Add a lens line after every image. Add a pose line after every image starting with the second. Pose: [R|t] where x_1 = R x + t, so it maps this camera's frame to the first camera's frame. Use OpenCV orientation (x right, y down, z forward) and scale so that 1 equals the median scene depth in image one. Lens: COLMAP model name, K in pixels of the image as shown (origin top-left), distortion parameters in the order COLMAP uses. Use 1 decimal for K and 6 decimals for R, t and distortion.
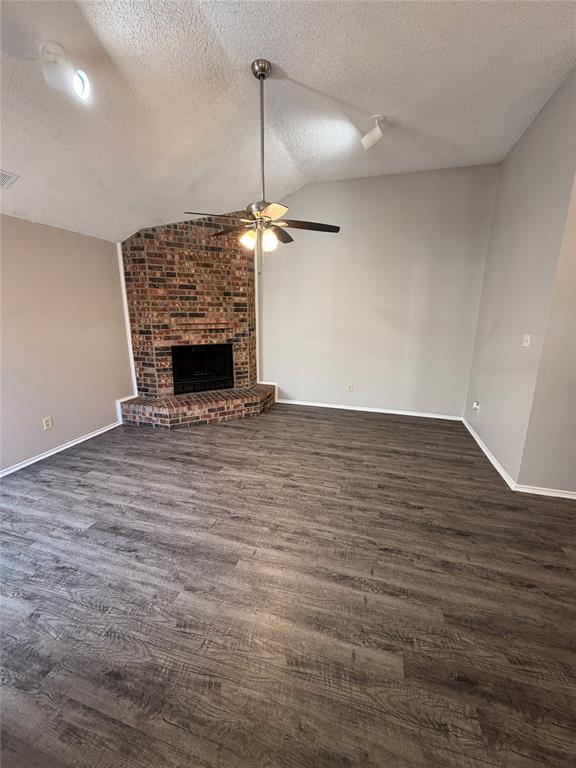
lens RADIAL K [[303.9, 0, 288.8], [0, 303.9, 382.1], [0, 0, 1]] dist [0.000366, 0.000007]
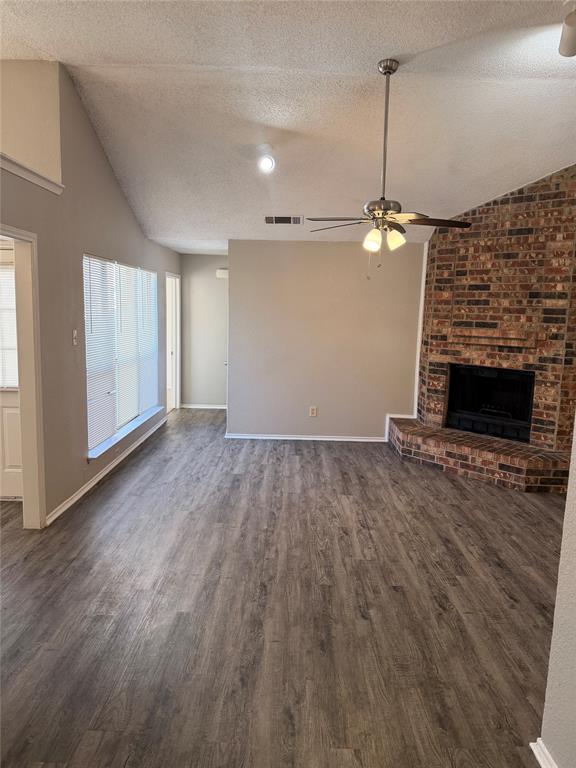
lens RADIAL K [[535.8, 0, 292.3], [0, 535.8, 380.7], [0, 0, 1]] dist [0.071715, -0.107799]
pose [[0.278896, 0.132961, -0.951072, 0.845705], [-0.245955, 0.967226, 0.063094, -0.065767], [0.928290, 0.216324, 0.302458, 0.233556]]
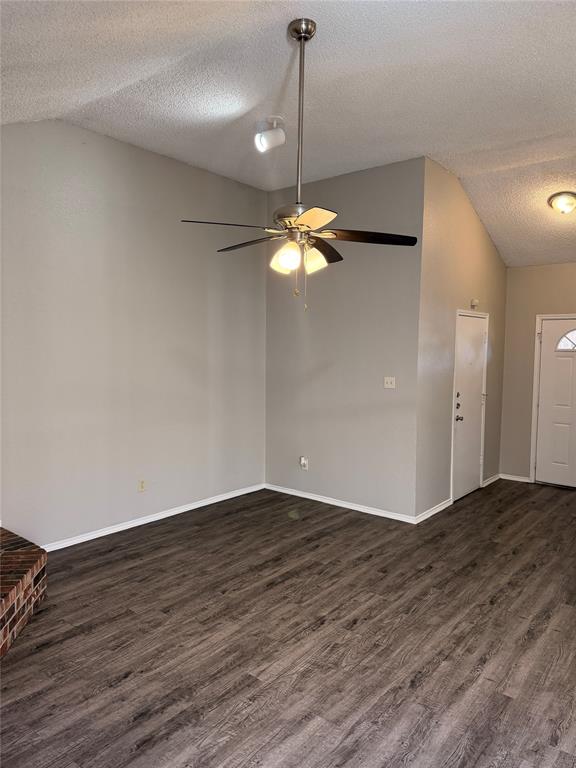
lens RADIAL K [[535.8, 0, 292.3], [0, 535.8, 380.7], [0, 0, 1]] dist [0.071715, -0.107799]
pose [[0.383086, -0.063089, 0.921556, -0.718852], [0.200788, 0.979497, -0.016411, -0.117515], [-0.901626, 0.191324, 0.387900, 0.374310]]
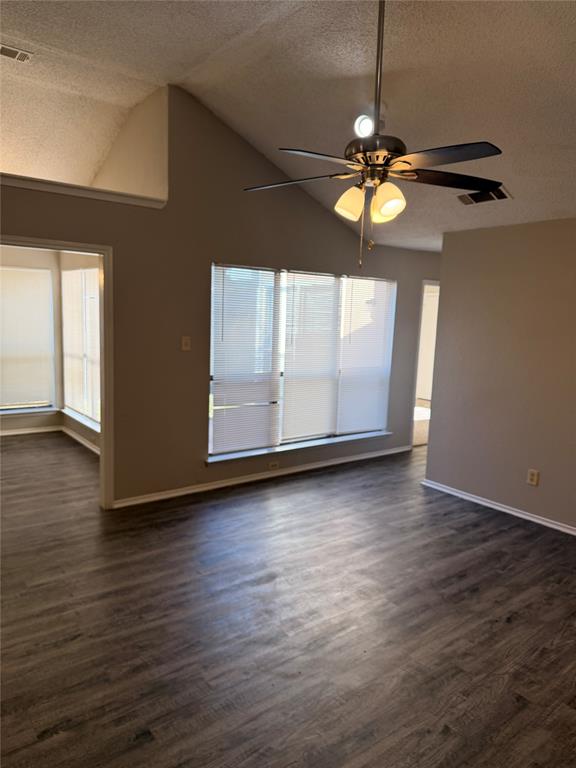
lens RADIAL K [[551.5, 0, 291.7], [0, 551.5, 387.3], [0, 0, 1]] dist [-0.006347, -0.003032]
pose [[-0.583564, 0.084788, -0.807629, 0.501999], [-0.224193, 0.939061, 0.260580, -0.232789], [0.780507, 0.333130, -0.528993, 0.929466]]
